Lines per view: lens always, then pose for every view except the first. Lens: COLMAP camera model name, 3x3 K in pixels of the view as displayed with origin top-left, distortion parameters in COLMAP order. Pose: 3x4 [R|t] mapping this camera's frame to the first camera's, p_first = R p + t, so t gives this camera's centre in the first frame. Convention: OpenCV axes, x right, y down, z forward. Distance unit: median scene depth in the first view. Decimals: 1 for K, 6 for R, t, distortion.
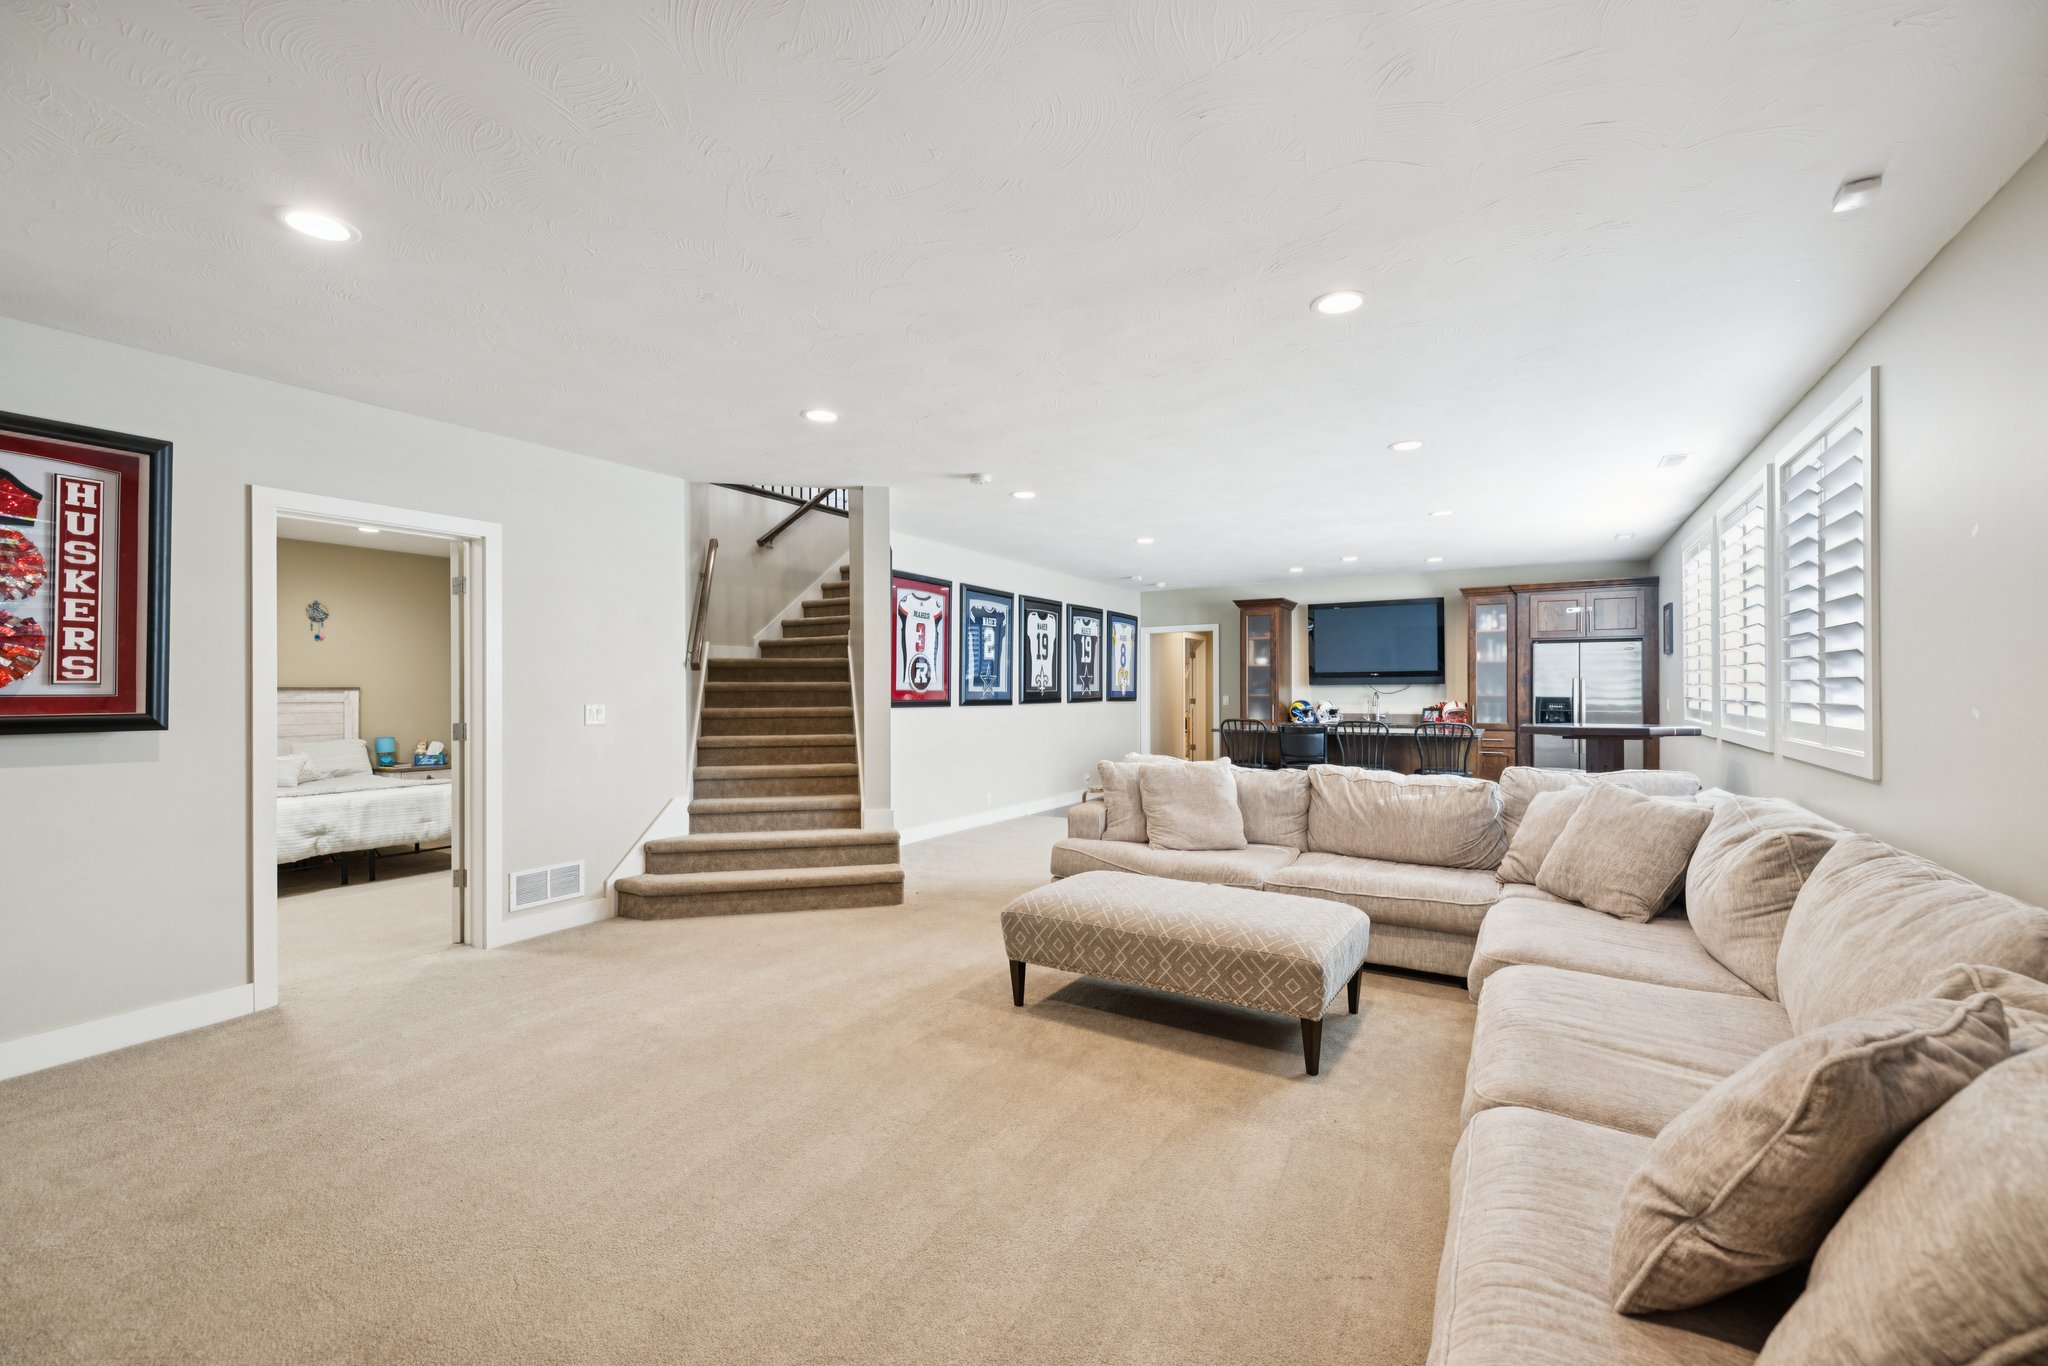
lens RADIAL K [[856.9, 0, 1022.9], [0, 856.9, 684.6], [0, 0, 1]] dist [-0.003735, 0.000007]
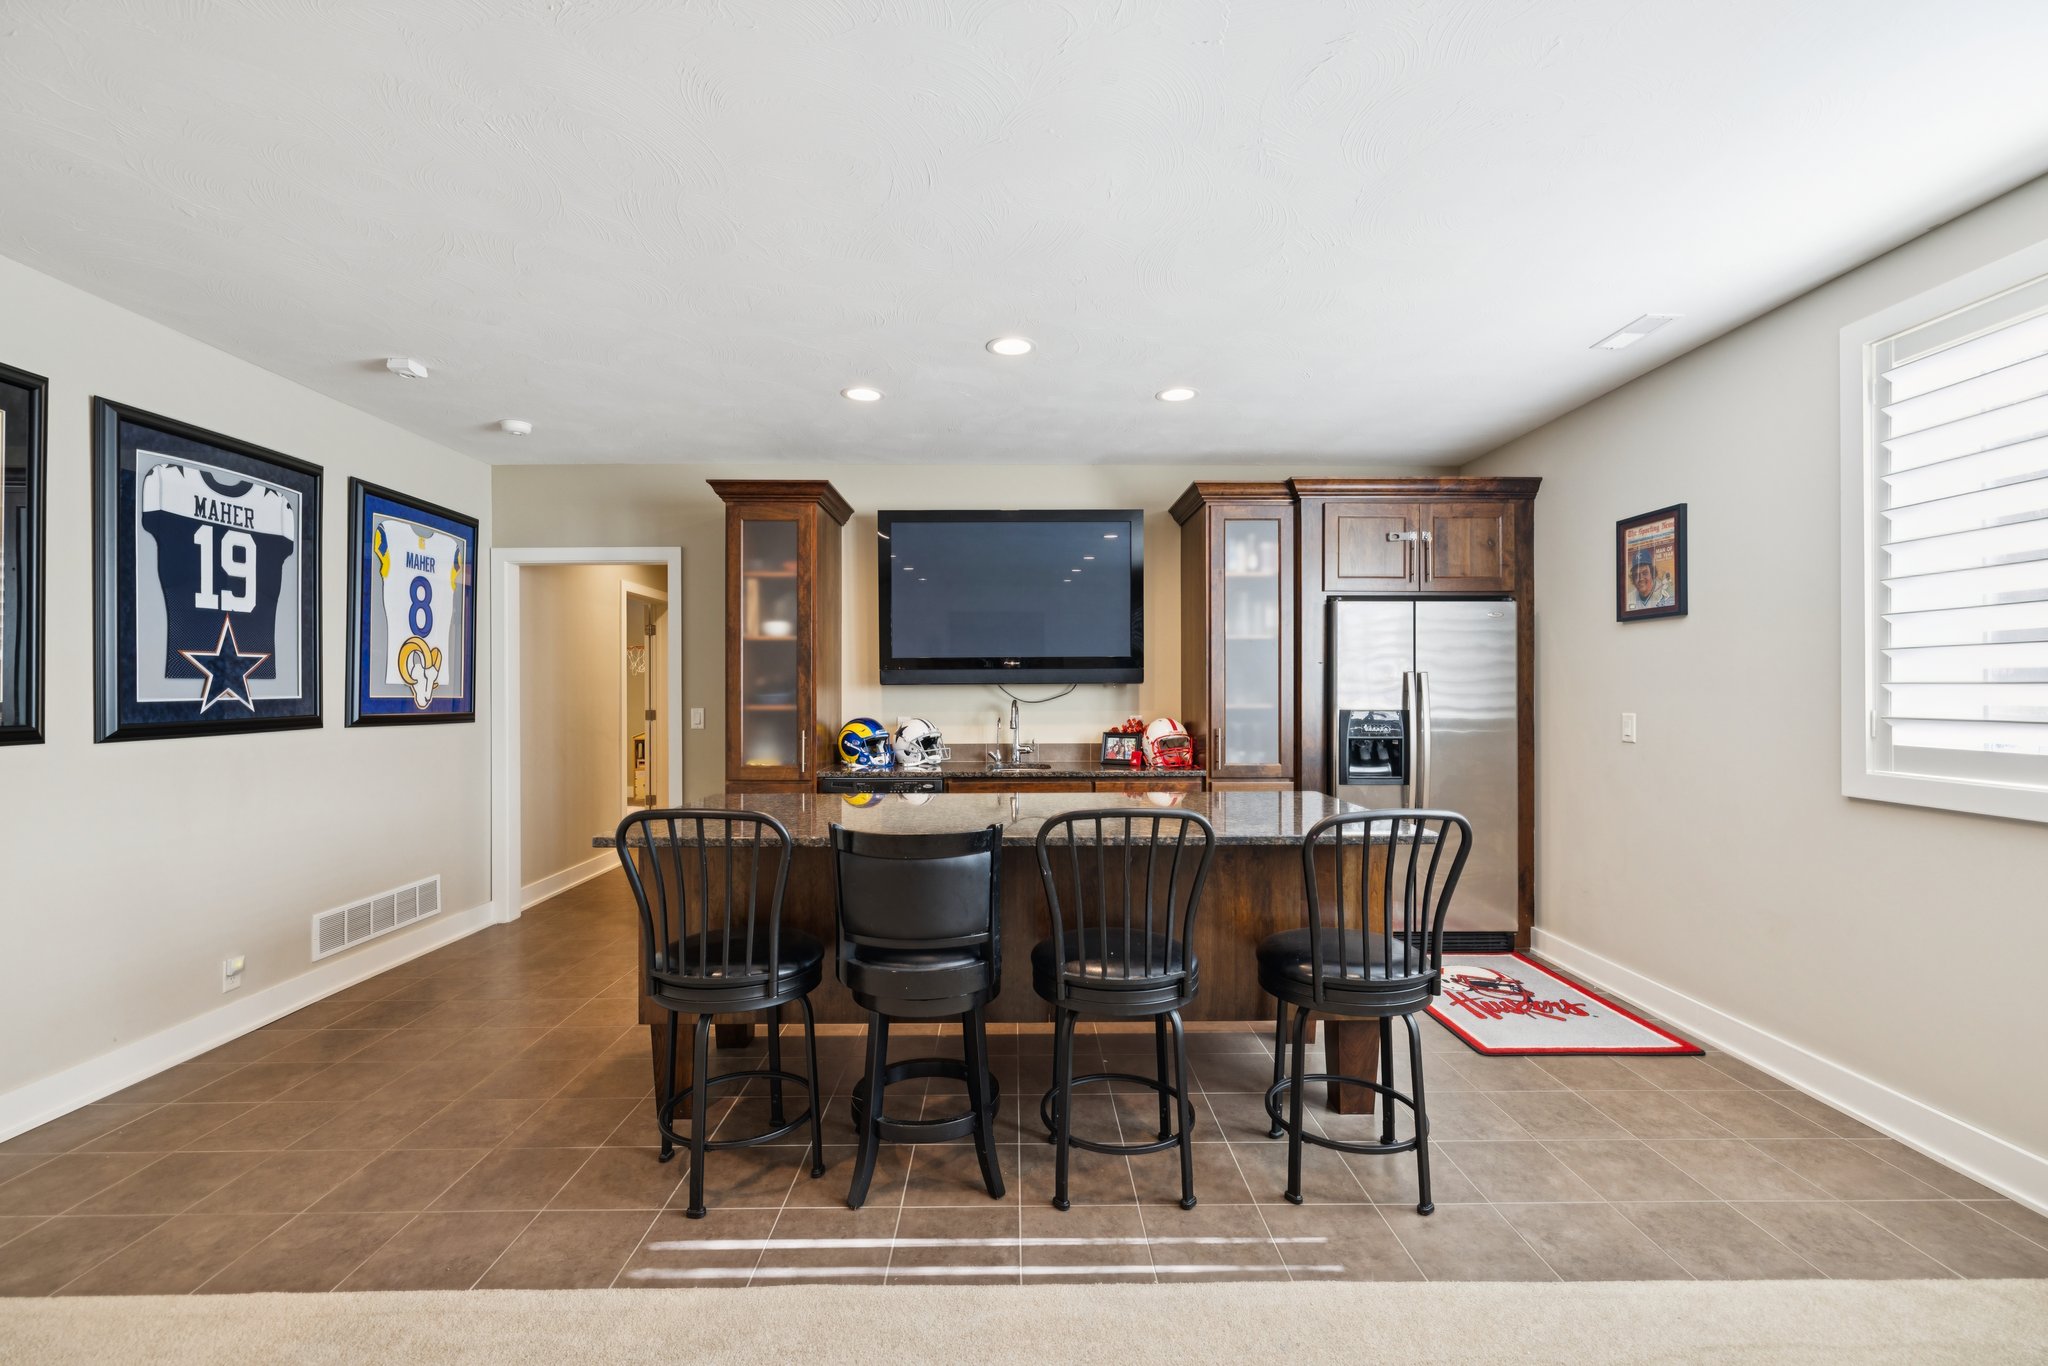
lens RADIAL K [[856.9, 0, 1026.1], [0, 856.9, 683.1], [0, 0, 1]] dist [-0.003735, 0.000007]
pose [[0.854025, 0.006706, 0.520189, 0.162760], [-0.002315, 0.999956, -0.009090, 0.003499], [-0.520228, 0.006558, 0.854003, 0.570567]]
